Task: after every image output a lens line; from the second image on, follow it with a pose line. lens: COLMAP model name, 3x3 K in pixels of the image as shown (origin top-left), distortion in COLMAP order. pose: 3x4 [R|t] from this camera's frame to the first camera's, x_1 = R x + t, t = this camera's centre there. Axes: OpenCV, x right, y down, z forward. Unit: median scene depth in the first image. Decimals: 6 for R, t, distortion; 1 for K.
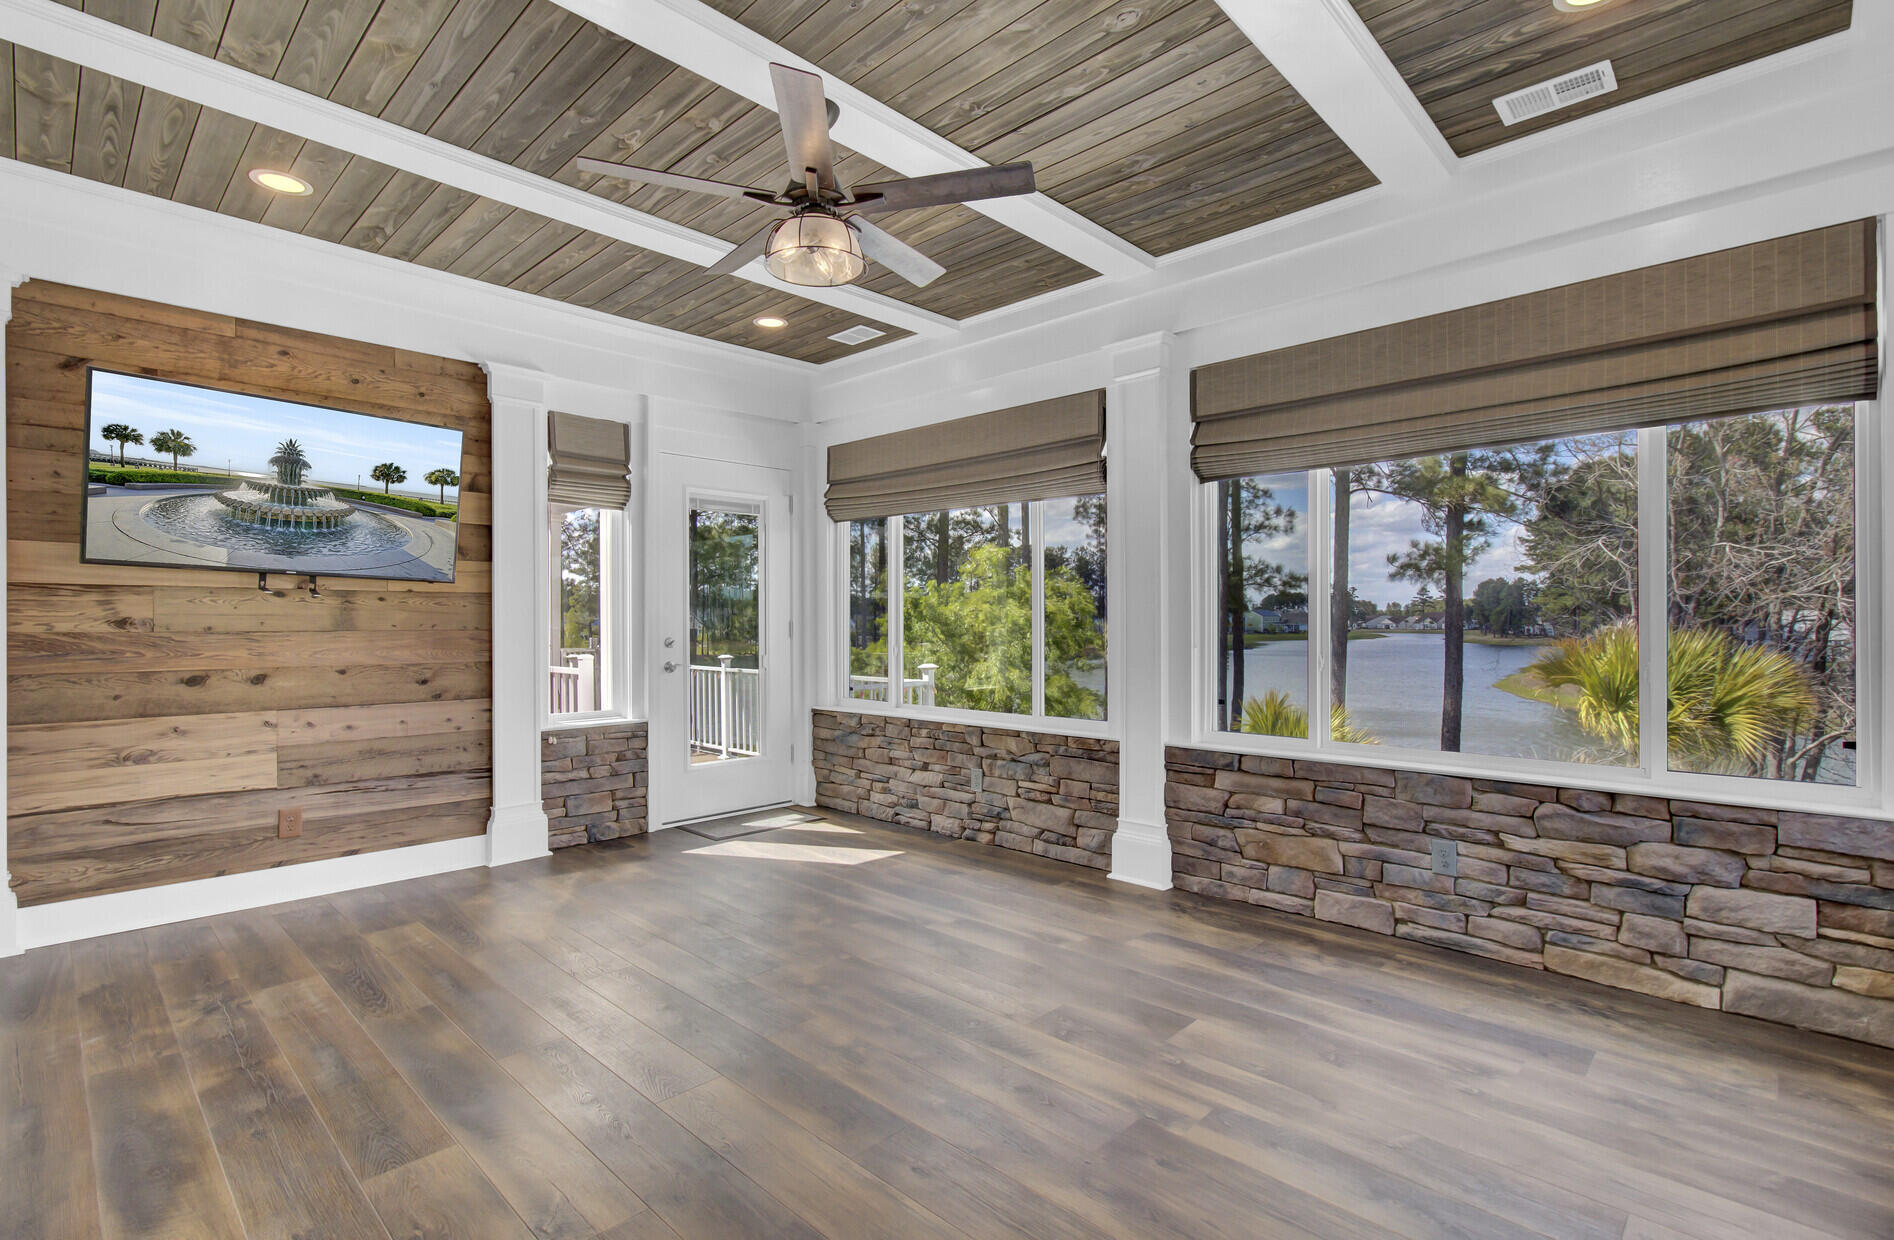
lens RADIAL K [[867.9, 0, 943.8], [0, 867.9, 623.4], [0, 0, 1]] dist [-0.006286, 0.000049]
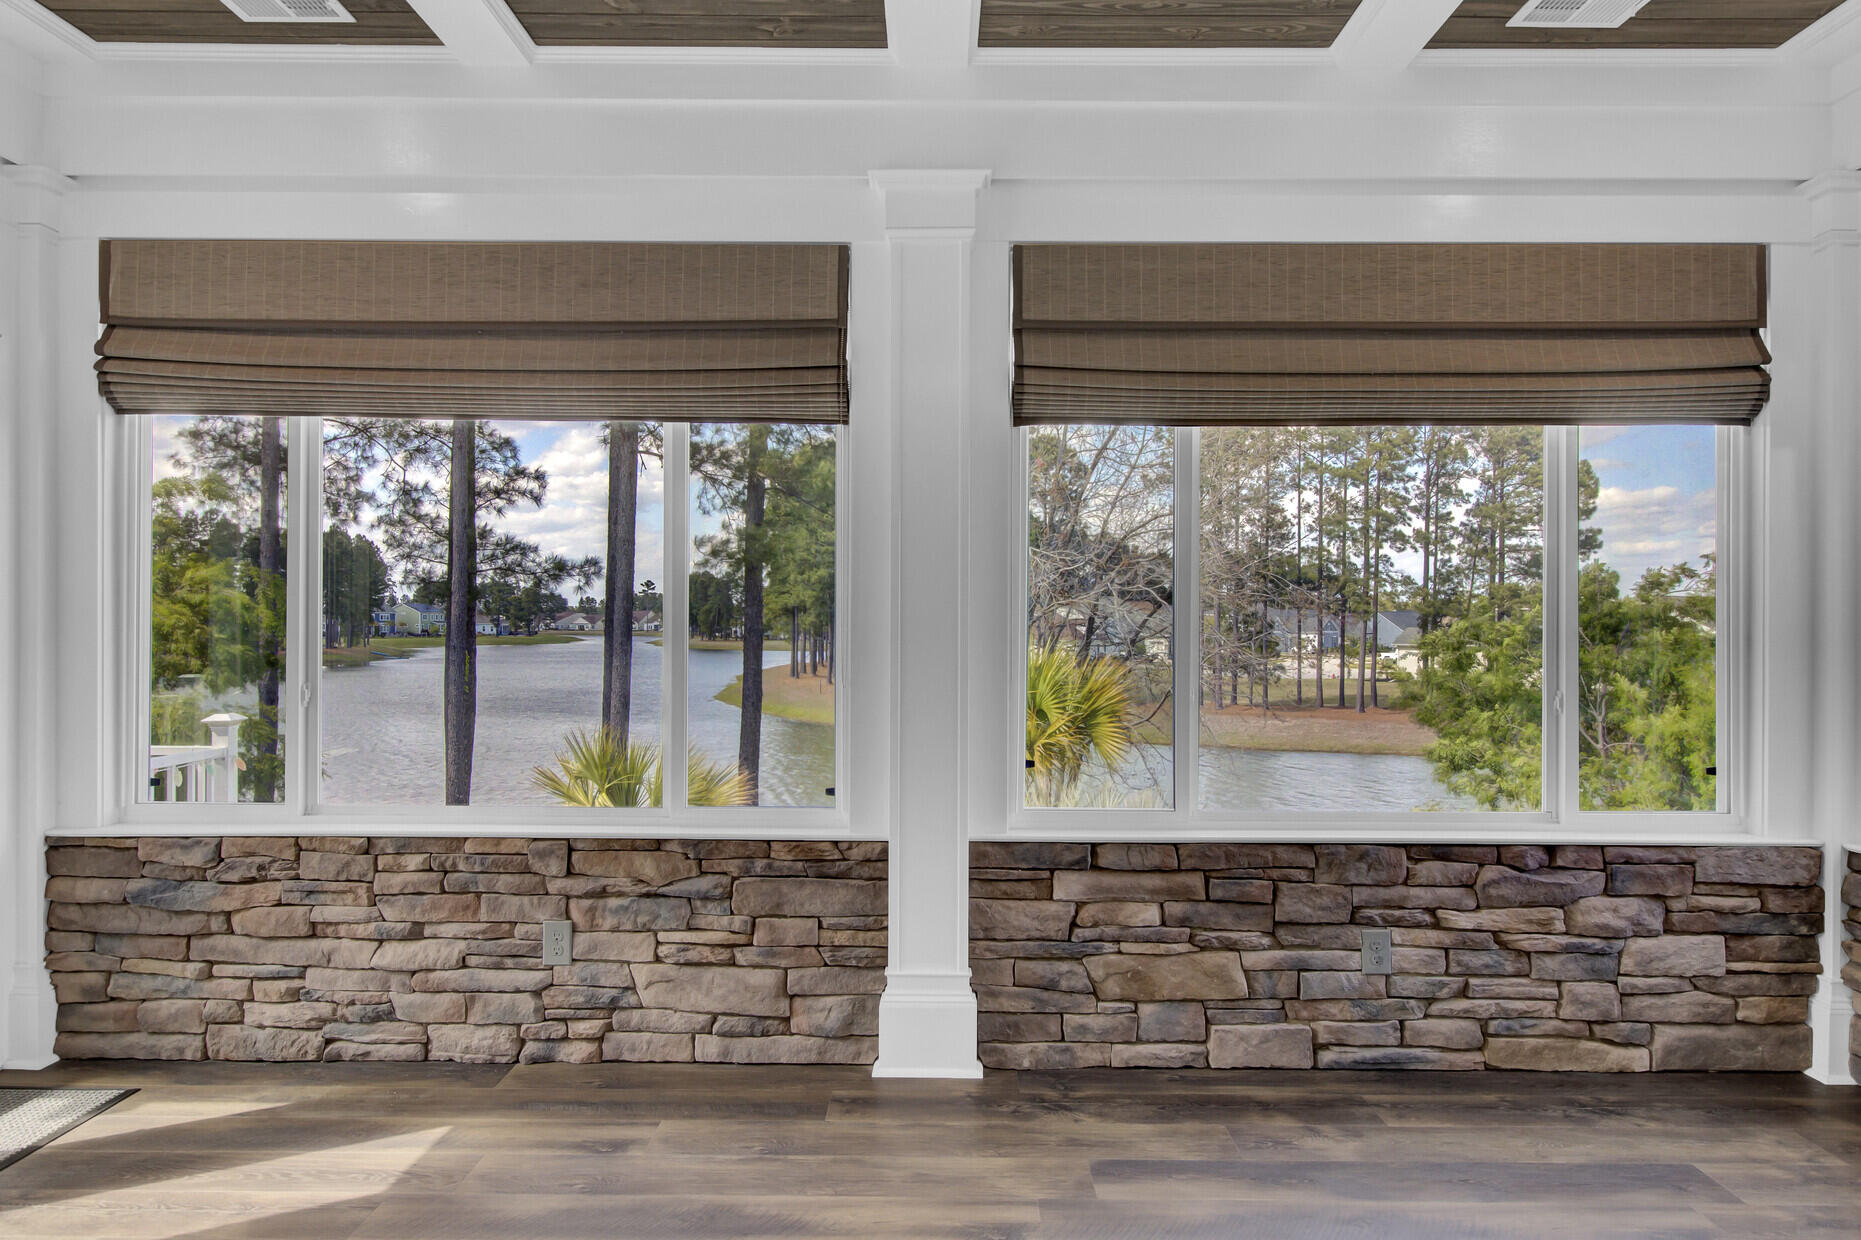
lens RADIAL K [[1166.0, 0, 916.8], [0, 1166.0, 617.7], [0, 0, 1]] dist [0.001444, -0.009584]
pose [[0.728529, 0.010133, 0.684940, -0.363784], [-0.007544, 0.999949, -0.006769, -0.013231], [-0.684974, -0.000236, 0.728568, 0.444792]]
